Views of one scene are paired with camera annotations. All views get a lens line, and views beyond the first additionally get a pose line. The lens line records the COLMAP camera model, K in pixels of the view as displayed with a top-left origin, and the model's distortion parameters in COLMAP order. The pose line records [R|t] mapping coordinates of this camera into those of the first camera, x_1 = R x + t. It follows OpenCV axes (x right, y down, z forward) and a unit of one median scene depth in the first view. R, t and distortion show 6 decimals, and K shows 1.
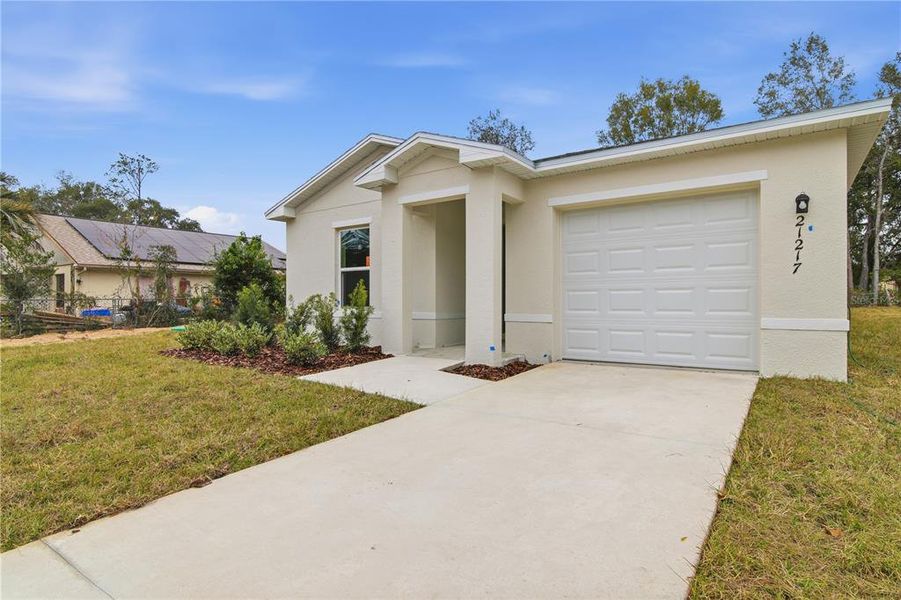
lens RADIAL K [[475.2, 0, 450.5], [0, 475.2, 300.0], [0, 0, 1]] dist [-0.014055, -0.000565]
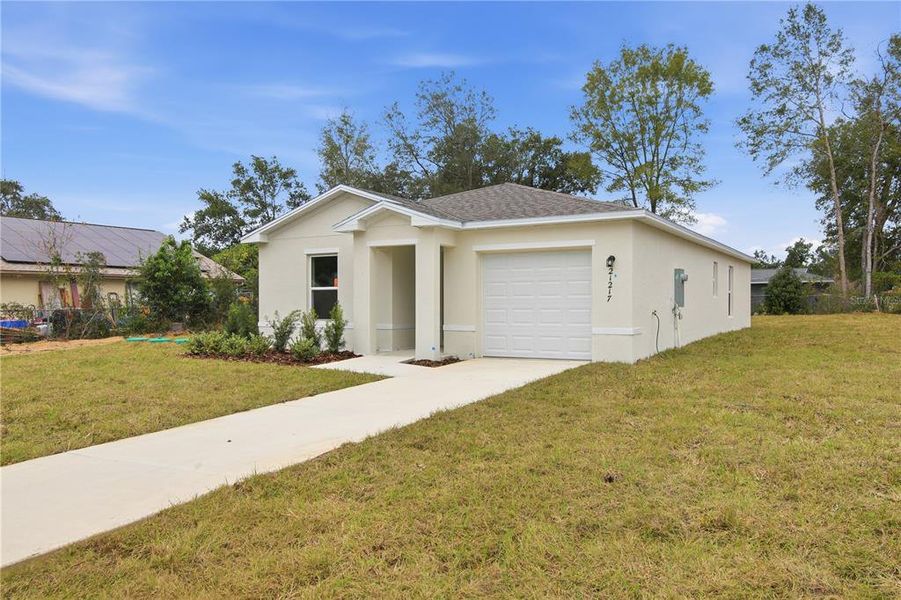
lens RADIAL K [[682.8, 0, 450.5], [0, 682.8, 300.0], [0, 0, 1]] dist [0.002703, 0.001849]
pose [[0.996062, -0.001198, 0.088650, -0.032738], [0.001282, 0.999999, -0.000889, -0.032601], [-0.088649, 0.000999, 0.996062, -0.762660]]
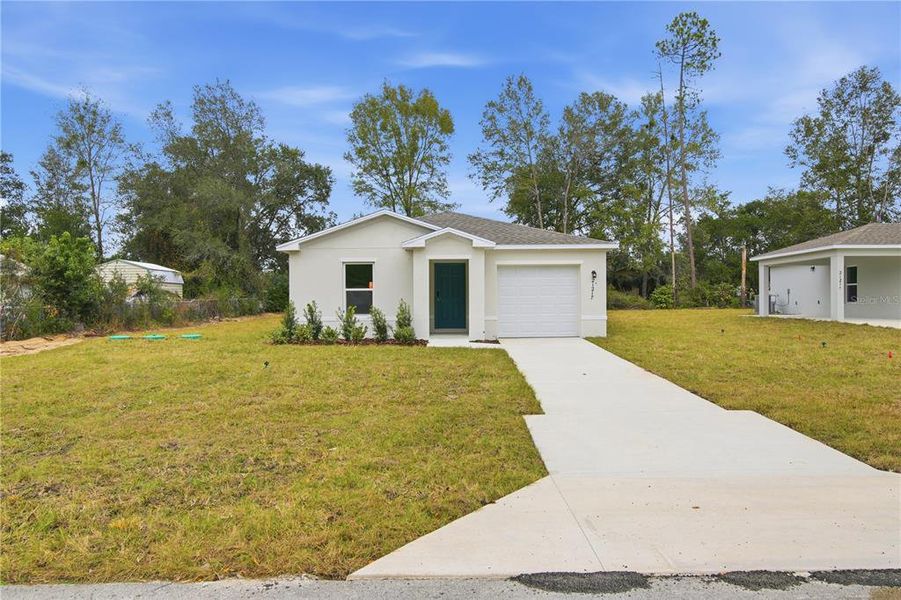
lens RADIAL K [[682.4, 0, 451.7], [0, 682.4, 285.5], [0, 0, 1]] dist [0.001555, 0.004109]
pose [[0.818242, 0.010079, 0.574786, -1.199705], [0.003935, 0.999725, -0.023133, -0.025557], [-0.574861, 0.021190, 0.817977, -0.963741]]
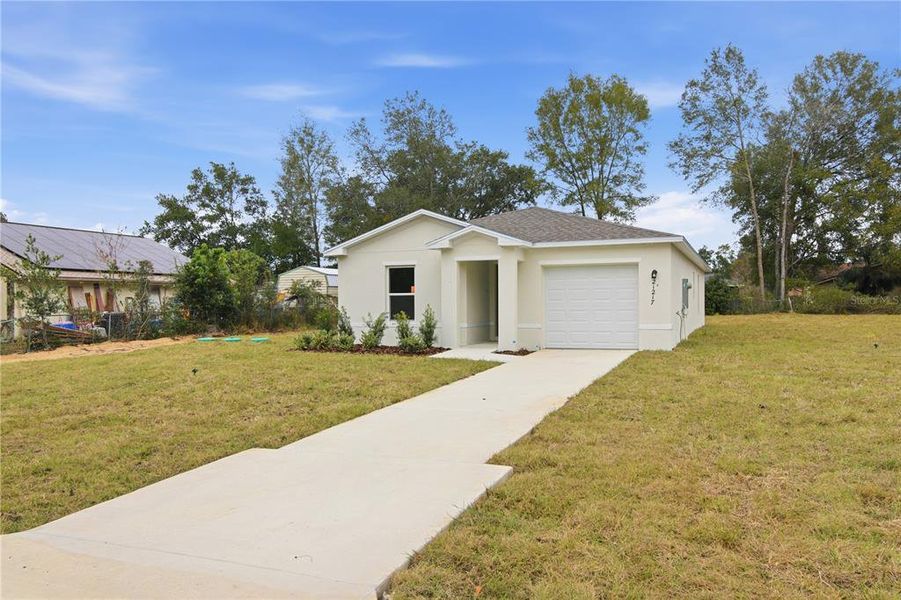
lens RADIAL K [[682.4, 0, 451.7], [0, 682.4, 285.5], [0, 0, 1]] dist [0.001555, 0.004109]
pose [[0.975964, 0.001364, 0.217928, -0.499091], [0.004302, 0.999665, -0.025522, -0.036785], [-0.217890, 0.025846, 0.975631, -1.074850]]
